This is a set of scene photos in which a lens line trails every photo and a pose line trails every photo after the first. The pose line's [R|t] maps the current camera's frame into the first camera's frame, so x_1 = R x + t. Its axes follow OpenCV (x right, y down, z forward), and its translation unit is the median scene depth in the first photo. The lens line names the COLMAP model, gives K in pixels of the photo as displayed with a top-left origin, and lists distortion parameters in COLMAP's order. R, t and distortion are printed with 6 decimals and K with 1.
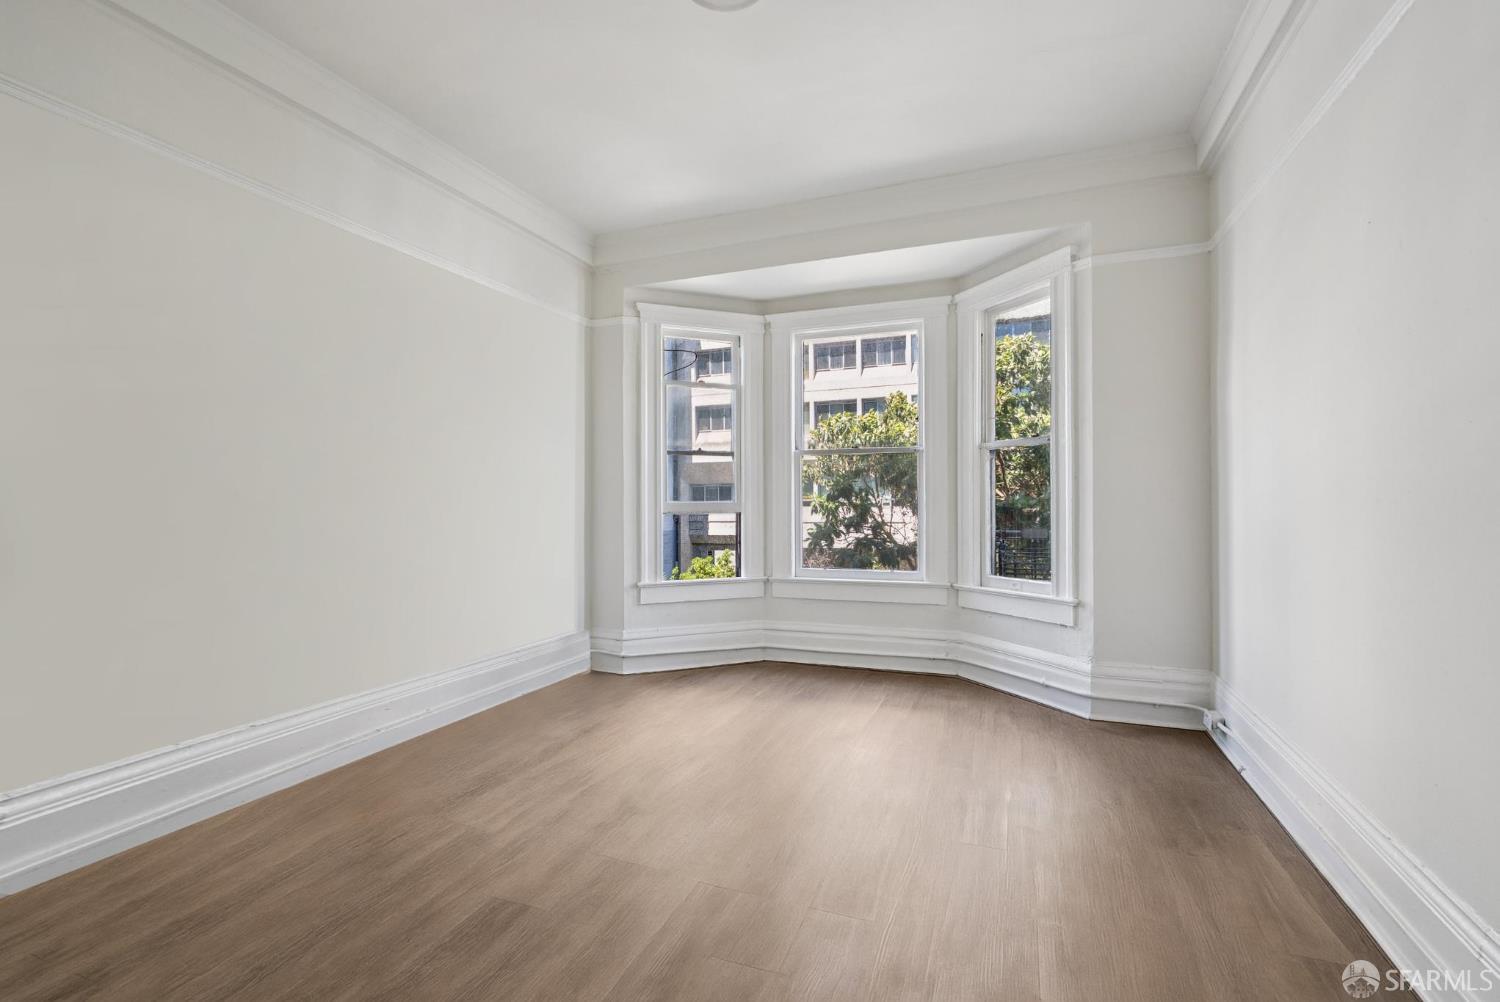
lens RADIAL K [[729.5, 0, 742.6], [0, 729.5, 487.5], [0, 0, 1]] dist [0.001326, 0.002242]
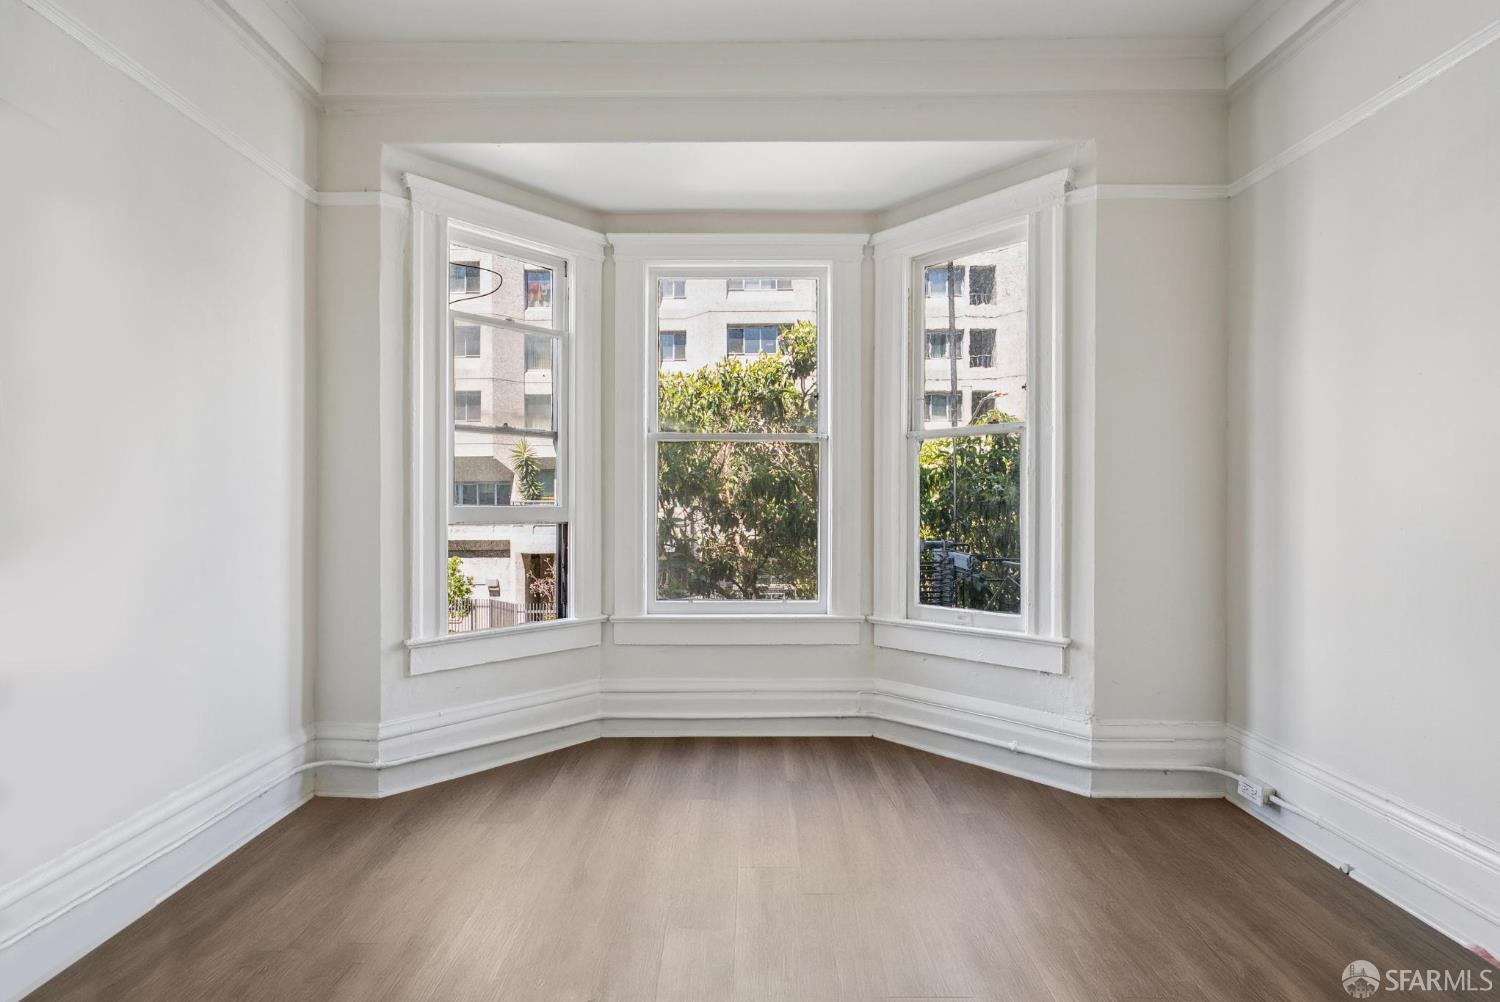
lens RADIAL K [[729.5, 0, 747.6], [0, 729.5, 500.3], [0, 0, 1]] dist [0.001326, 0.002242]
pose [[0.926856, 0.006927, 0.375354, -0.112308], [-0.012821, 0.999831, 0.013207, 0.003179], [-0.375199, -0.017053, 0.926788, 0.348733]]
